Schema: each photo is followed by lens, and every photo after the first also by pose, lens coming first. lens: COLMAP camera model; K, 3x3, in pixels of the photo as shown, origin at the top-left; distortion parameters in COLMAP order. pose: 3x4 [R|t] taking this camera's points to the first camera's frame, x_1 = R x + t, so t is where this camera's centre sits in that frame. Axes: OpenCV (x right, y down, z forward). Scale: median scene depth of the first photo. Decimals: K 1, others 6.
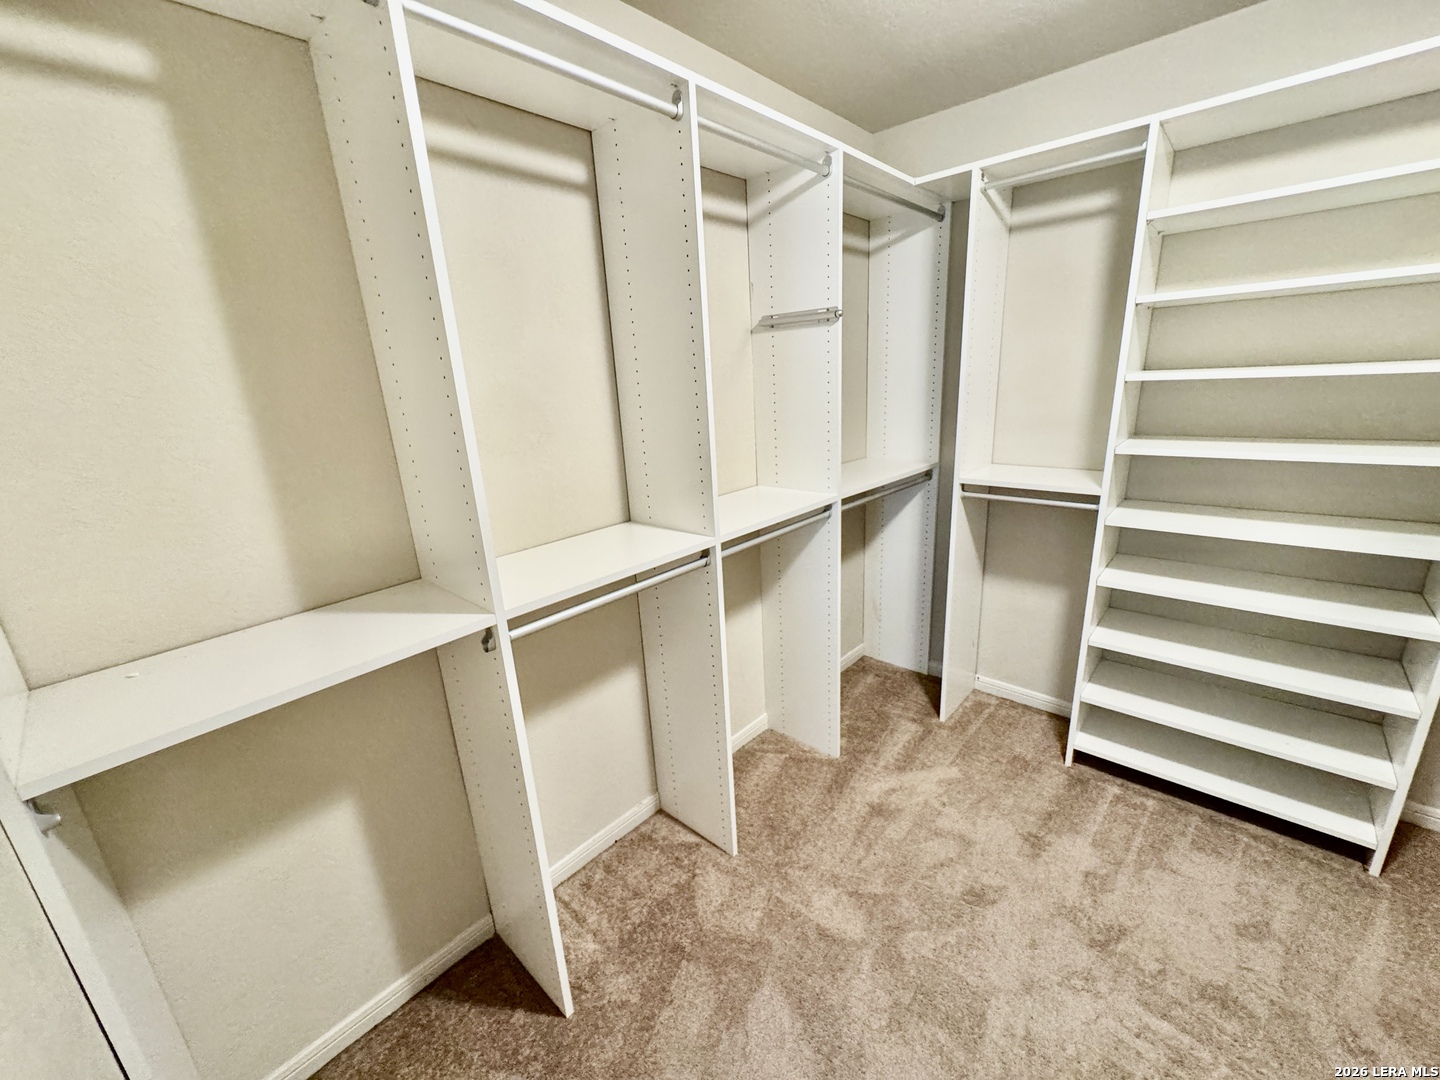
lens RADIAL K [[579.1, 0, 718.9], [0, 579.1, 541.4], [0, 0, 1]] dist [-0.000735, 0.000152]
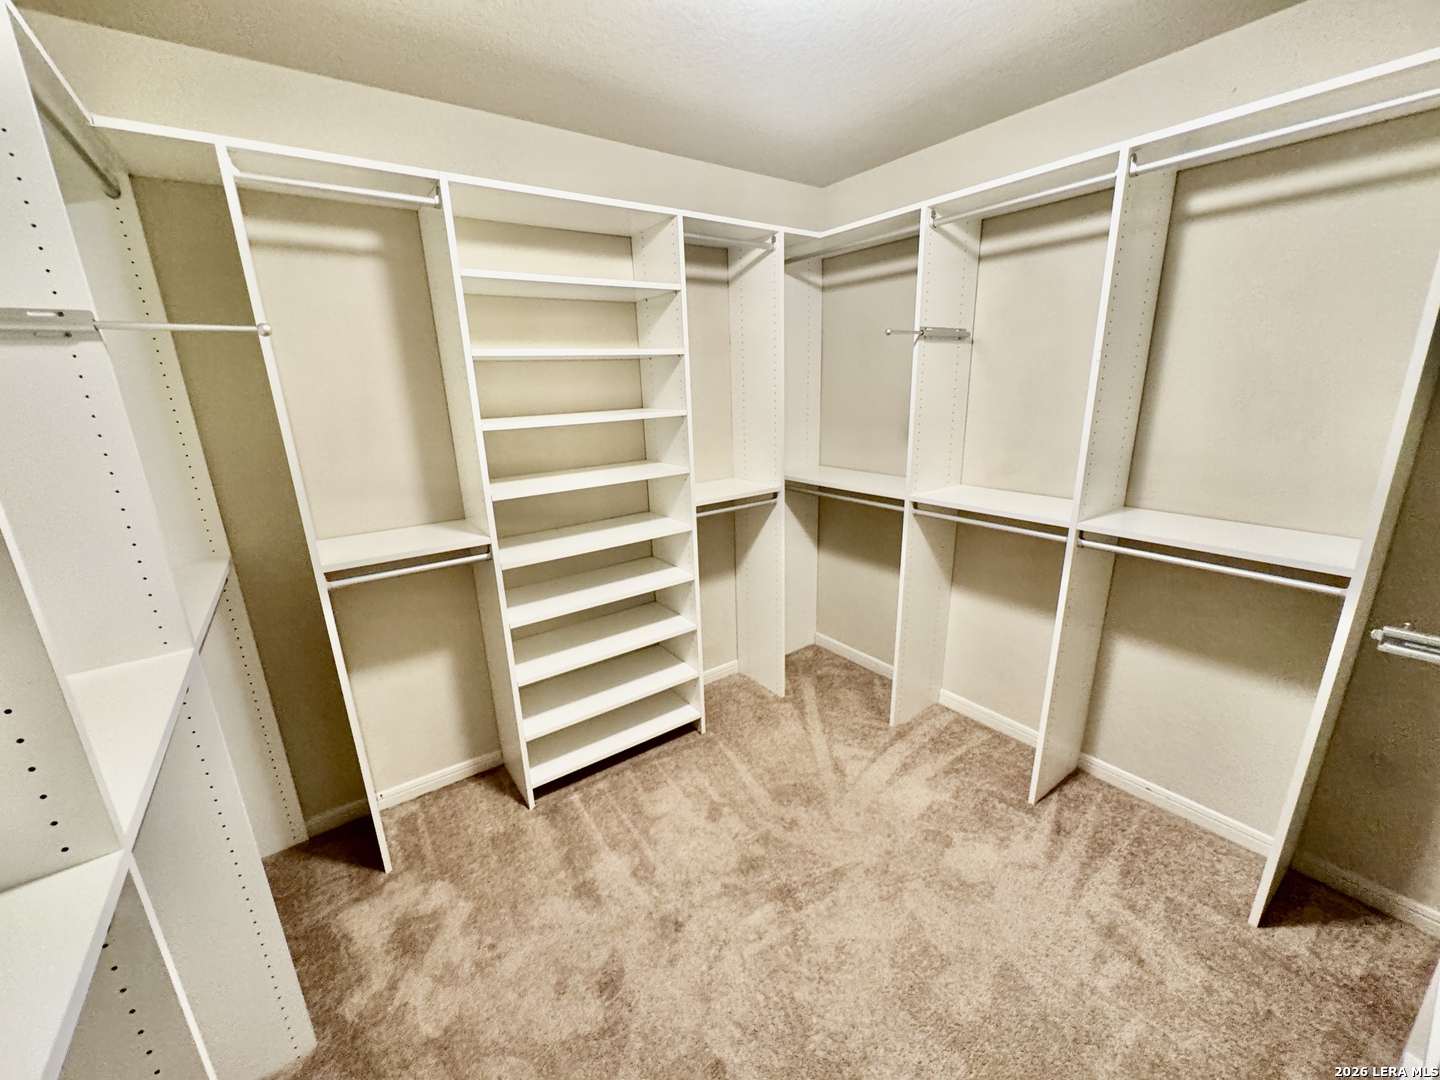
lens RADIAL K [[579.1, 0, 718.9], [0, 579.1, 541.4], [0, 0, 1]] dist [-0.000735, 0.000152]
pose [[0.215652, -0.217025, 0.952047, -0.203724], [0.298786, 0.942890, 0.147258, -0.110654], [-0.929635, 0.252702, 0.268180, 0.365252]]
